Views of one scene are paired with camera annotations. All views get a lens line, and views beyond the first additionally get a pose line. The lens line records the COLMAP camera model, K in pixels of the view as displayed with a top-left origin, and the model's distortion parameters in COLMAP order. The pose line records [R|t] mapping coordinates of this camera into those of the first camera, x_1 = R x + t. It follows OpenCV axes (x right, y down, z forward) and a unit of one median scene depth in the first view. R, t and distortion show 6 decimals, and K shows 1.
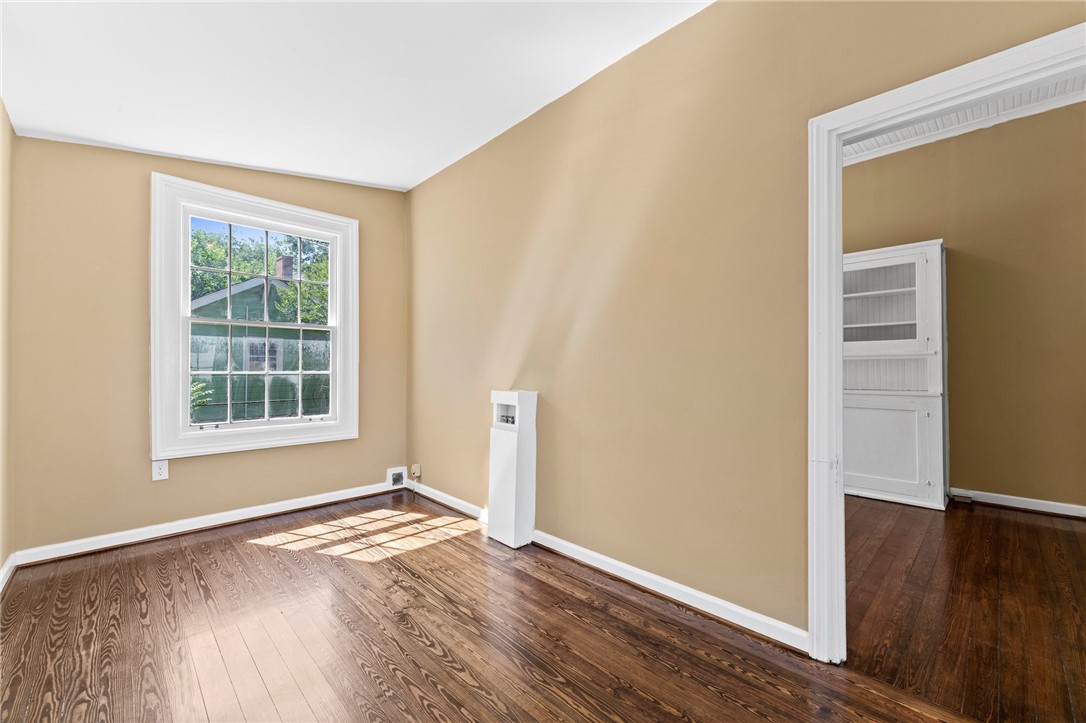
lens RADIAL K [[440.9, 0, 543.0], [0, 440.9, 361.5], [0, 0, 1]] dist [0.008042, -0.000083]
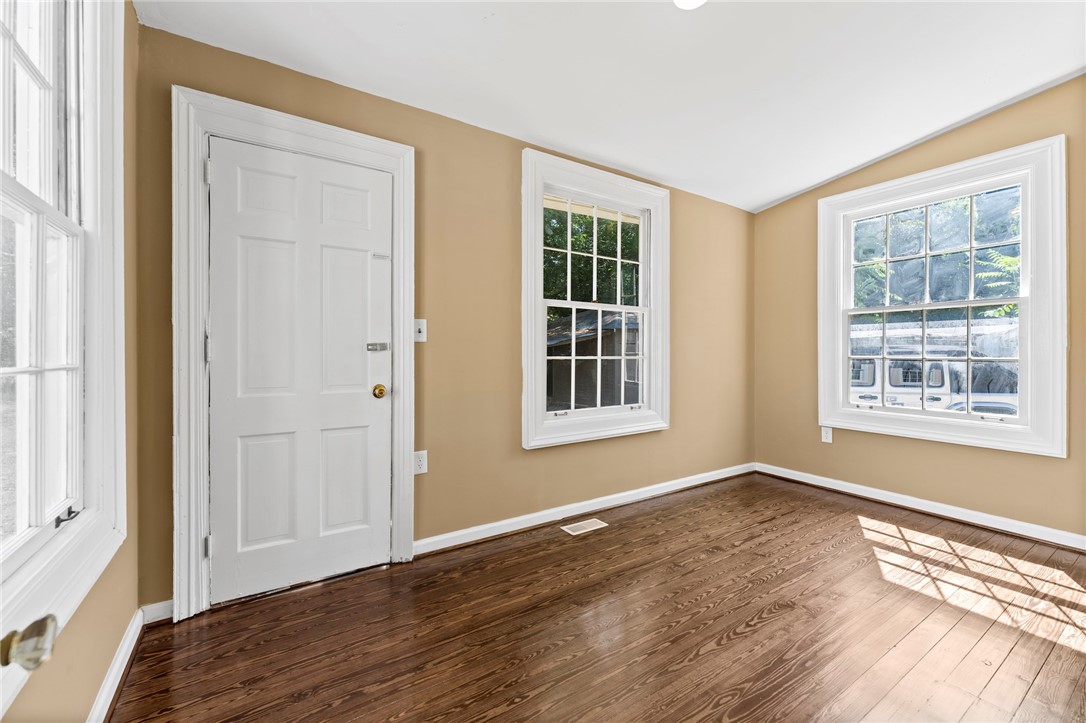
lens RADIAL K [[439.6, 0, 541.0], [0, 439.6, 352.5], [0, 0, 1]] dist [0.009378, -0.000048]
pose [[-0.193180, -0.000666, -0.981163, 0.510822], [0.009219, 0.999954, -0.002494, 0.008535], [0.981120, -0.009527, -0.193165, 0.448617]]
